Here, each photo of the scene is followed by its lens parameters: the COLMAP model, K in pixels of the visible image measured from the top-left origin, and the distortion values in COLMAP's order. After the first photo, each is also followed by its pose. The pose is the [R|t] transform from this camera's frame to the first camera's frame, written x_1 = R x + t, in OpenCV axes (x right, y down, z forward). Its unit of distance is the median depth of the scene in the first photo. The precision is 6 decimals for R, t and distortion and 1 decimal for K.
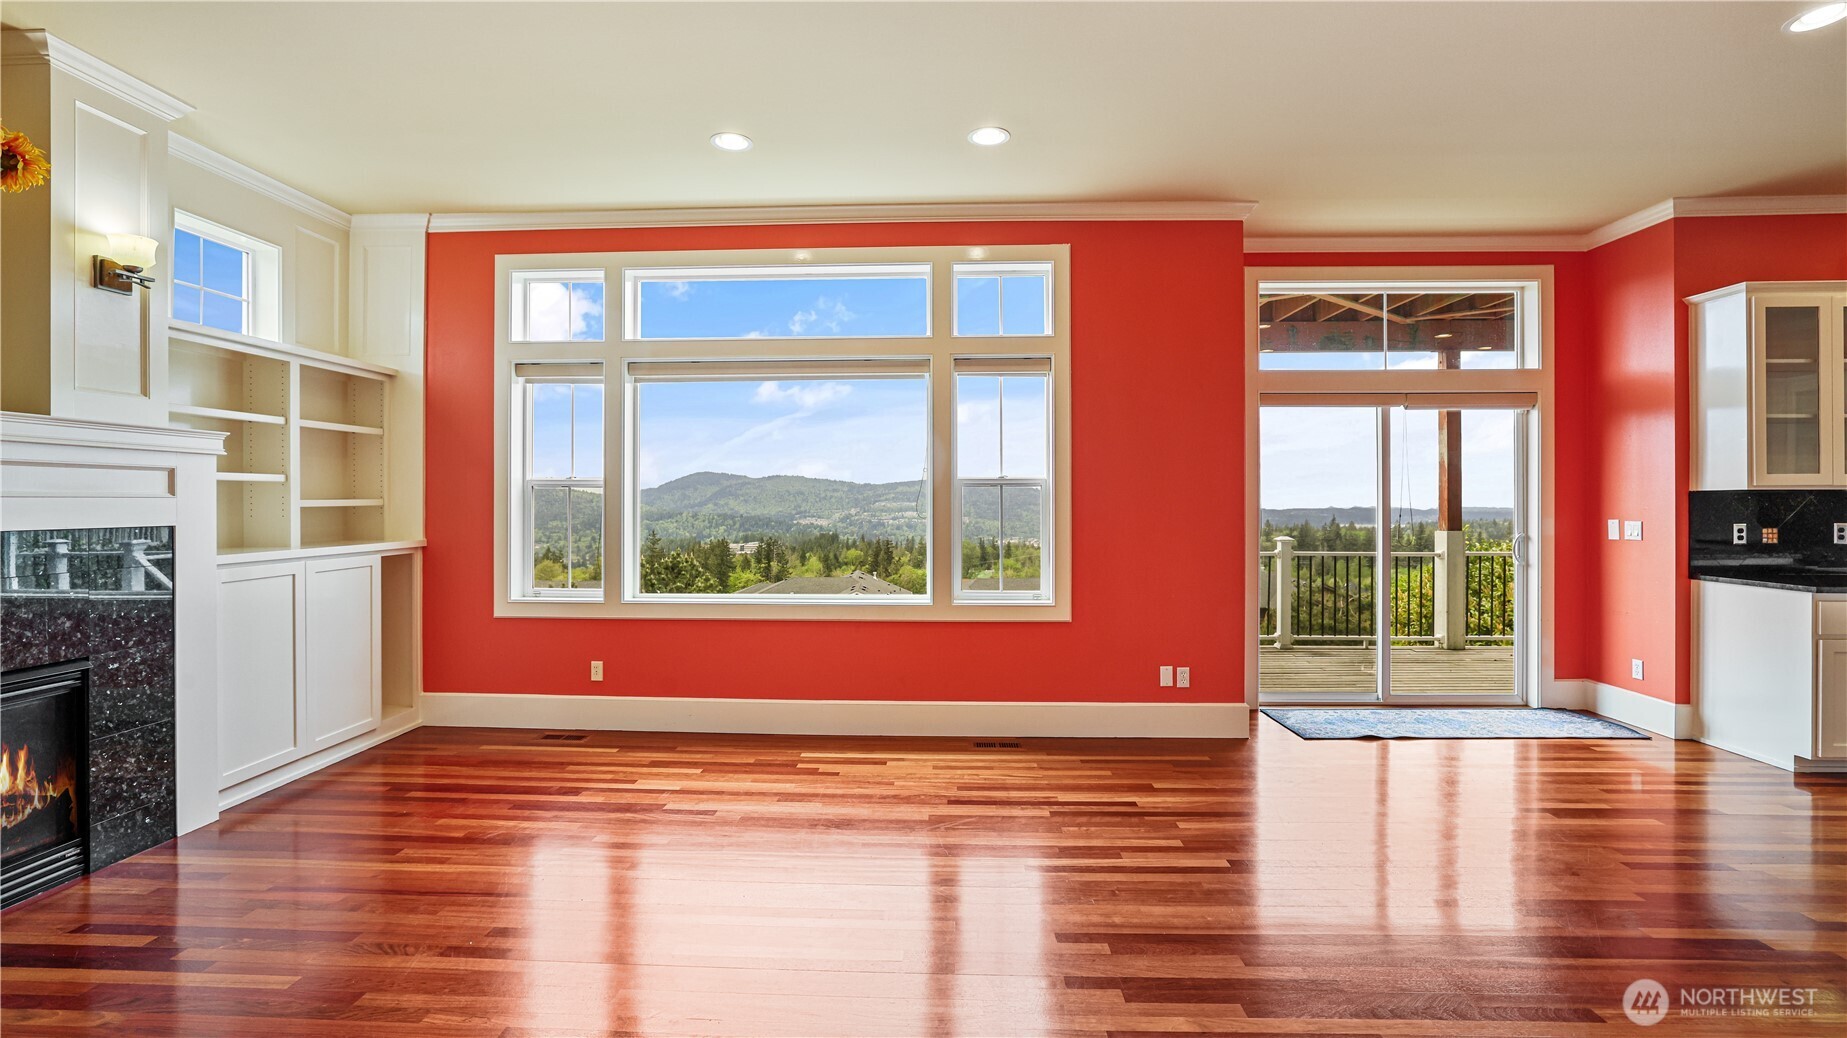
lens RADIAL K [[794.7, 0, 913.8], [0, 794.7, 507.8], [0, 0, 1]] dist [-0.060234, 0.021848]
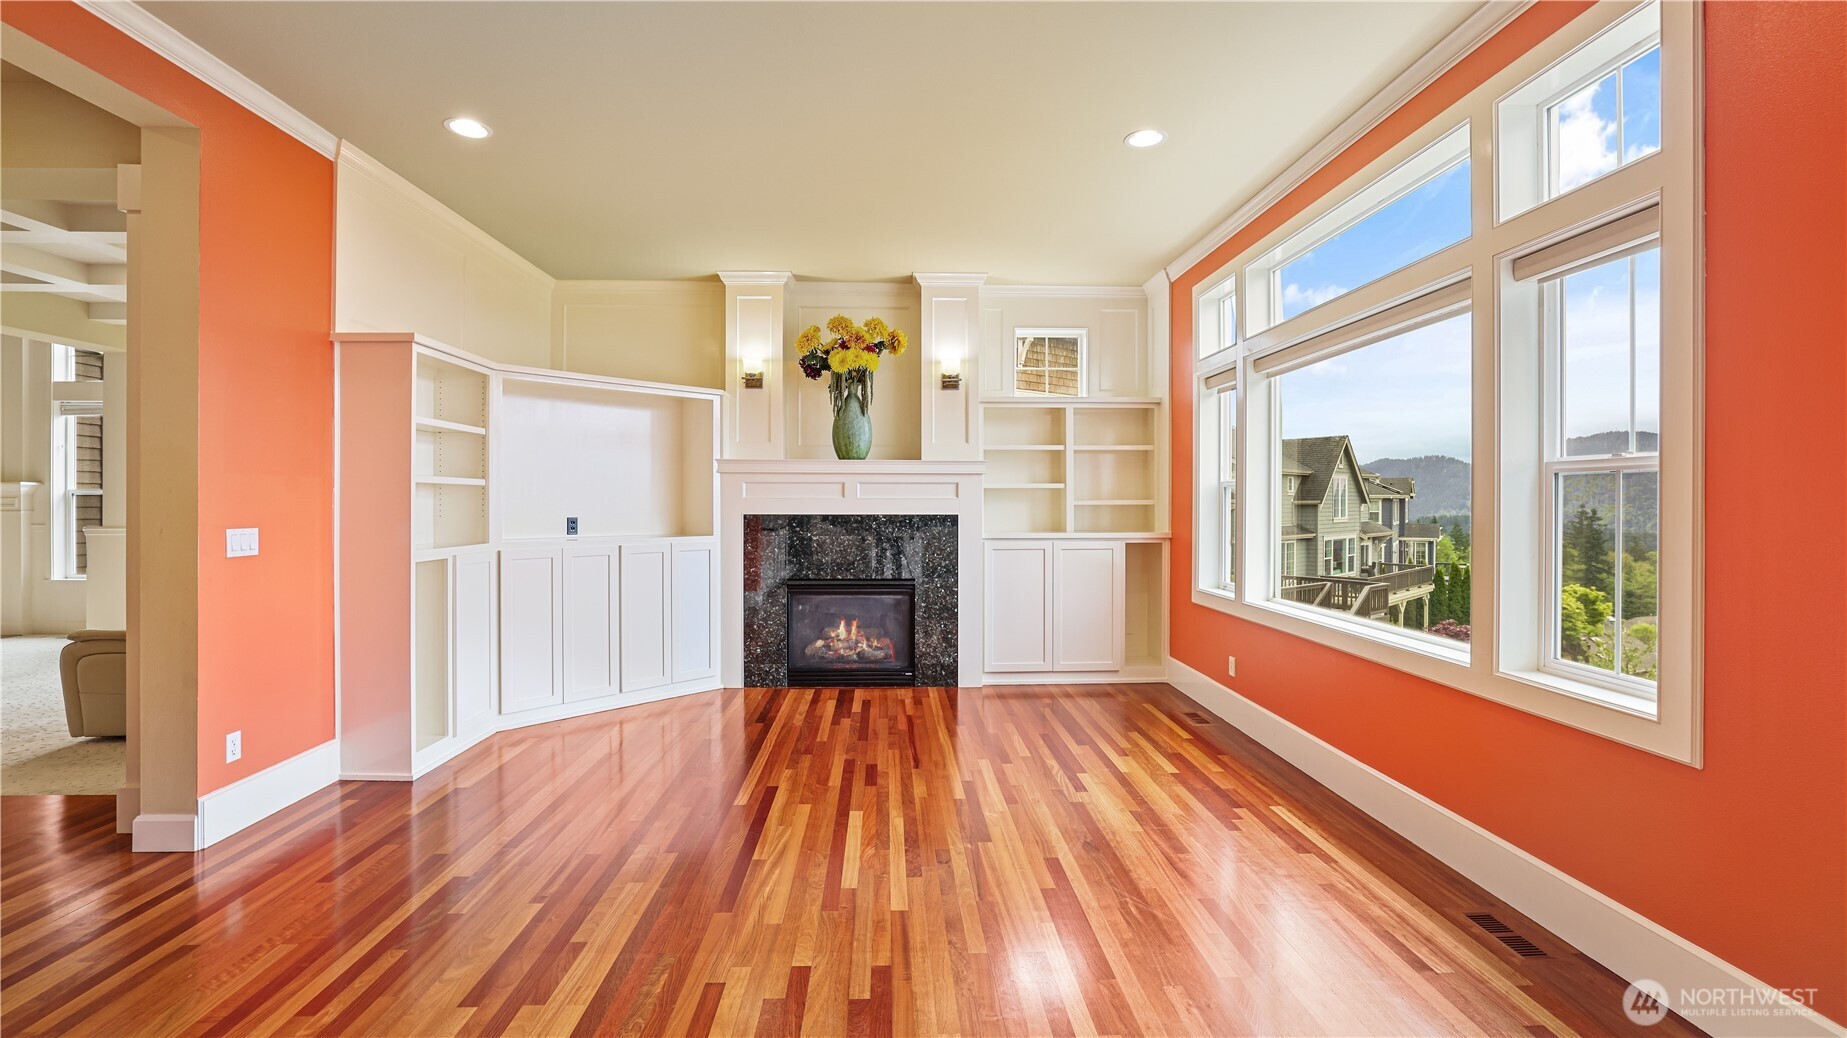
lens RADIAL K [[794.7, 0, 913.8], [0, 794.7, 507.8], [0, 0, 1]] dist [-0.060234, 0.021848]
pose [[0.064563, 0.009883, -0.997865, 0.703876], [-0.007800, 0.999925, 0.009399, -0.007582], [0.997883, 0.007176, 0.064635, 0.609565]]
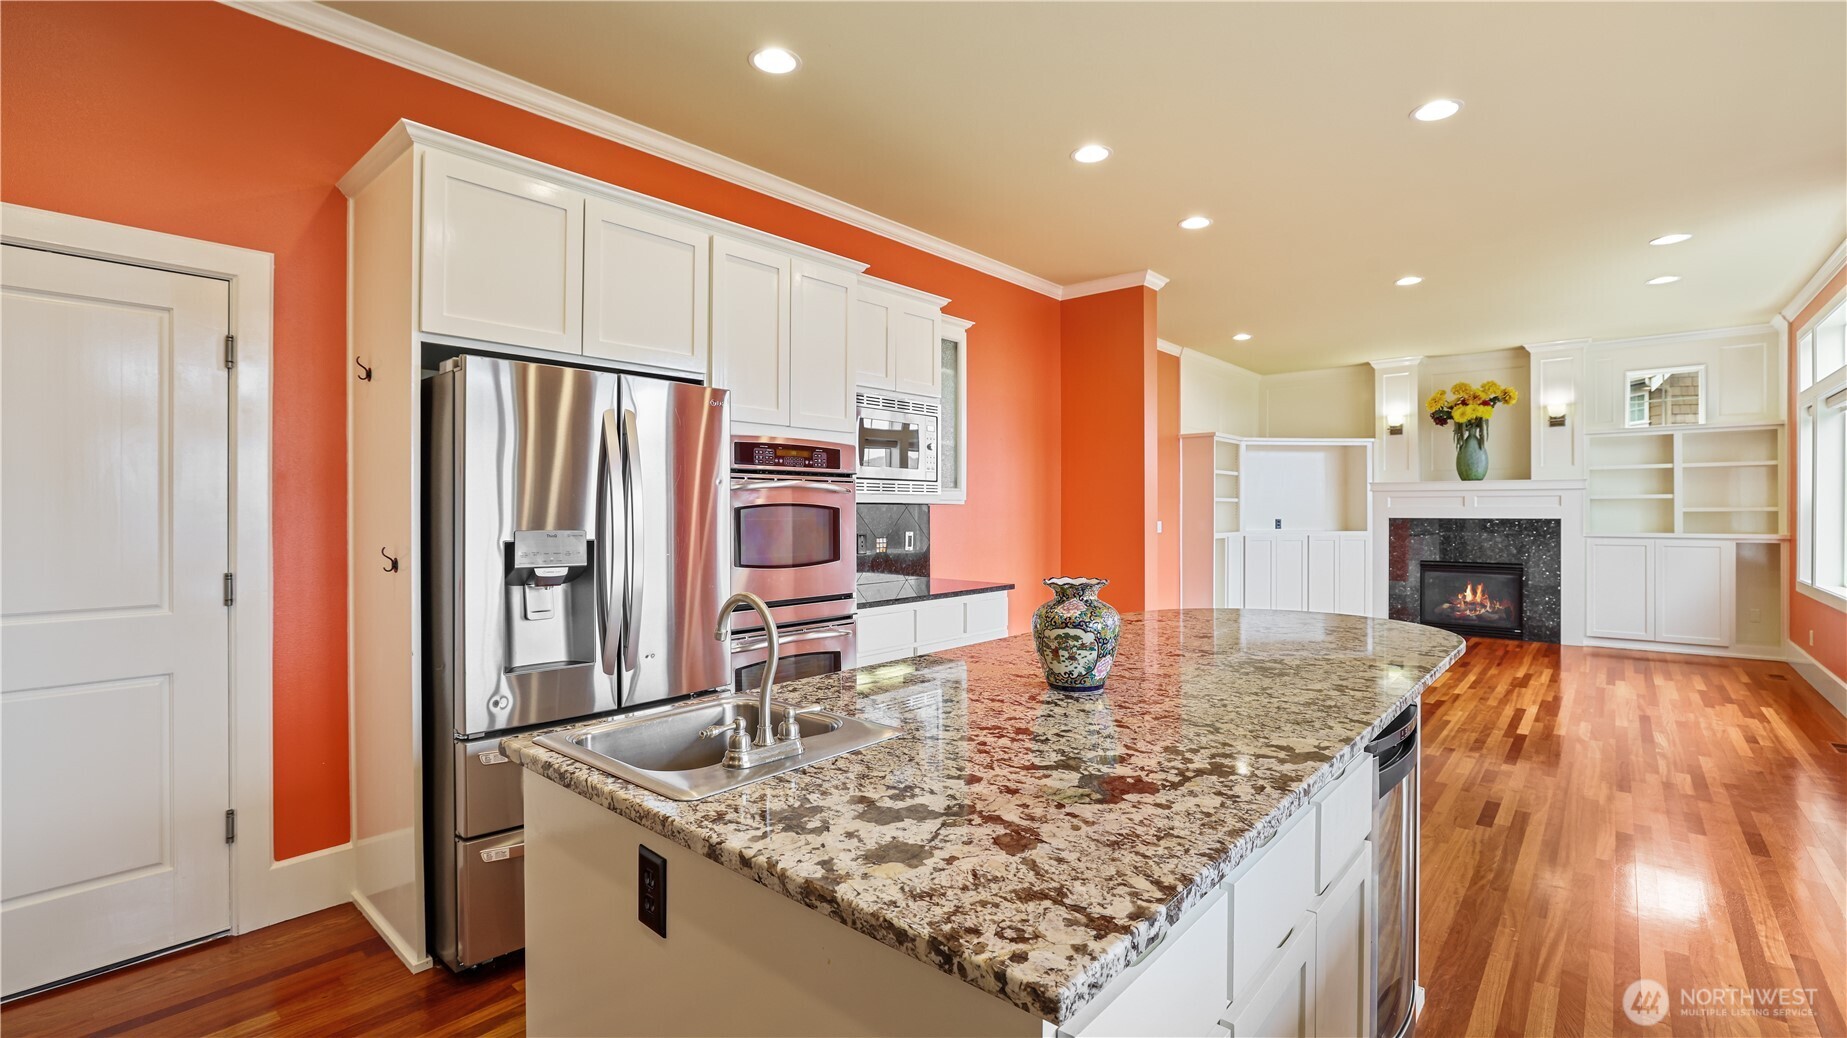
lens RADIAL K [[794.7, 0, 913.8], [0, 794.7, 507.8], [0, 0, 1]] dist [-0.060234, 0.021848]
pose [[-0.648901, -0.001342, -0.760872, 1.829437], [-0.003762, 0.999992, 0.001445, -0.006103], [0.760863, 0.003800, -0.648901, 0.807889]]
